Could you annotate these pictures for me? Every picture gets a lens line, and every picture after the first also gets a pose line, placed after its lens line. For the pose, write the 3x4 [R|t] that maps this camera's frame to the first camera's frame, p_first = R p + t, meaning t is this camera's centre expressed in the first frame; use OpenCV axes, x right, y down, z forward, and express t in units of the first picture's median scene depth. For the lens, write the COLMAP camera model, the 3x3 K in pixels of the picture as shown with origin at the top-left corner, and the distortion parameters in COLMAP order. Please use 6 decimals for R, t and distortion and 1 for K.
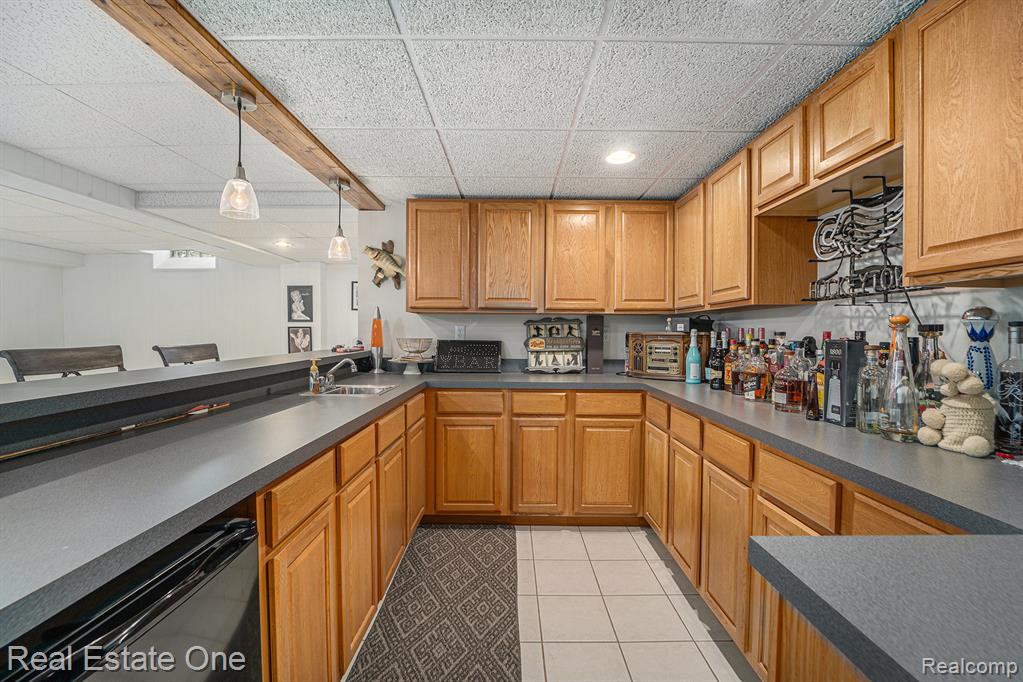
lens RADIAL K [[408.9, 0, 511.5], [0, 408.9, 341.0], [0, 0, 1]] dist [-0.000232, -0.000057]
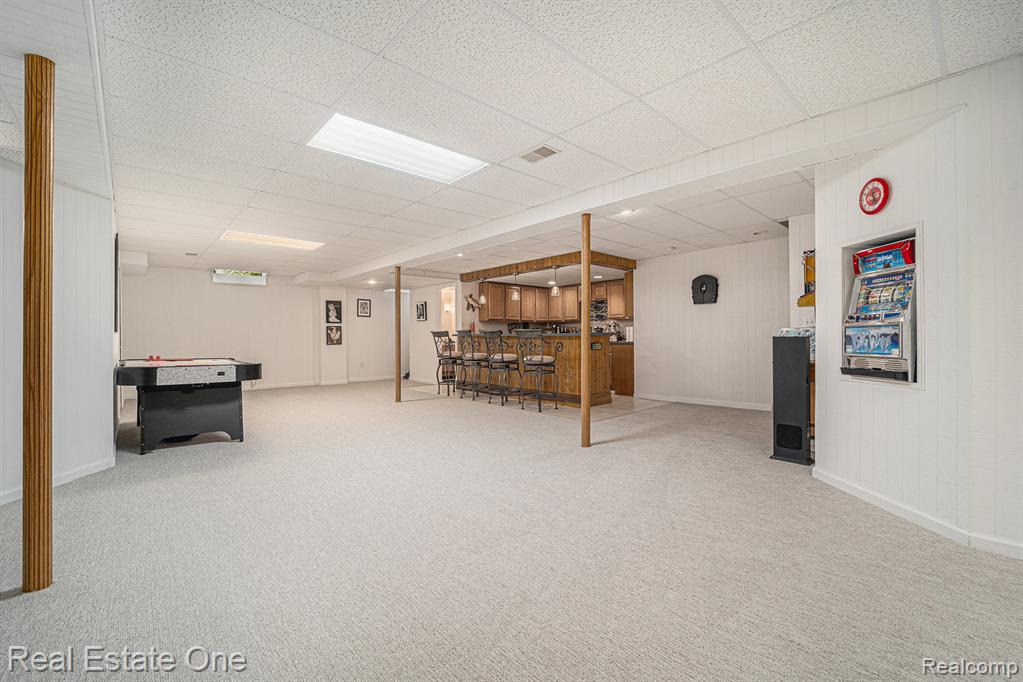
lens RADIAL K [[423.2, 0, 516.1], [0, 423.2, 338.9], [0, 0, 1]] dist [-0.001436, -0.000800]
pose [[0.736351, -0.016397, 0.676401, -1.630518], [0.025713, 0.999662, -0.003758, 0.058783], [-0.676111, 0.020159, 0.736524, -1.043934]]
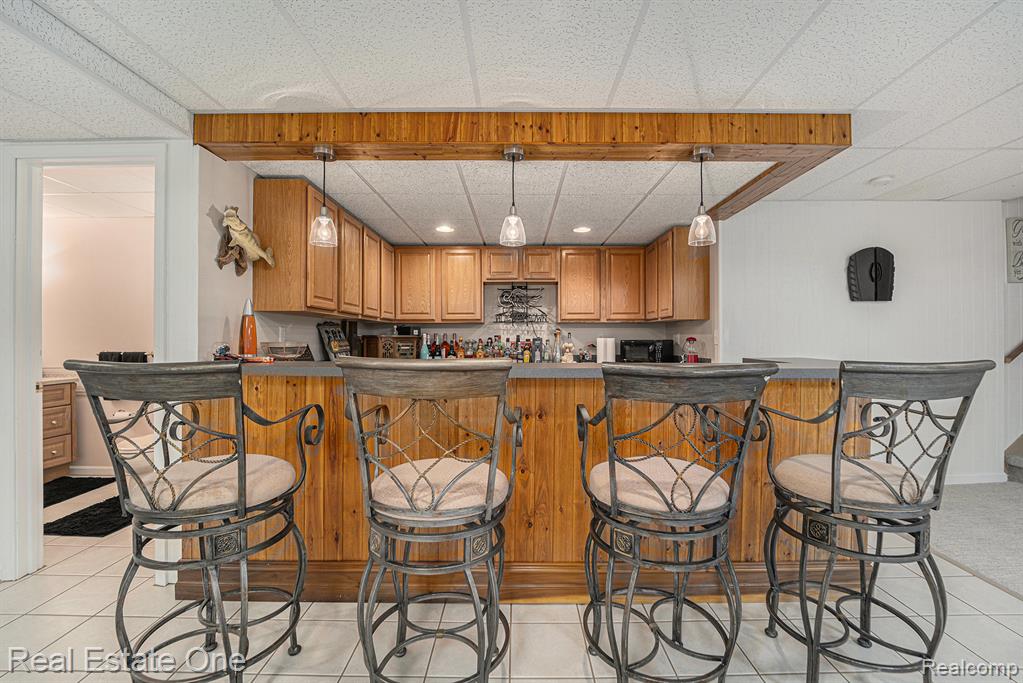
lens RADIAL K [[434.6, 0, 520.1], [0, 434.6, 343.0], [0, 0, 1]] dist [-0.027693, -0.000326]
pose [[-0.003665, -0.013621, 0.999901, -0.857410], [0.021126, 0.999683, 0.013695, -0.005934], [-0.999770, 0.021174, -0.003376, 0.429686]]
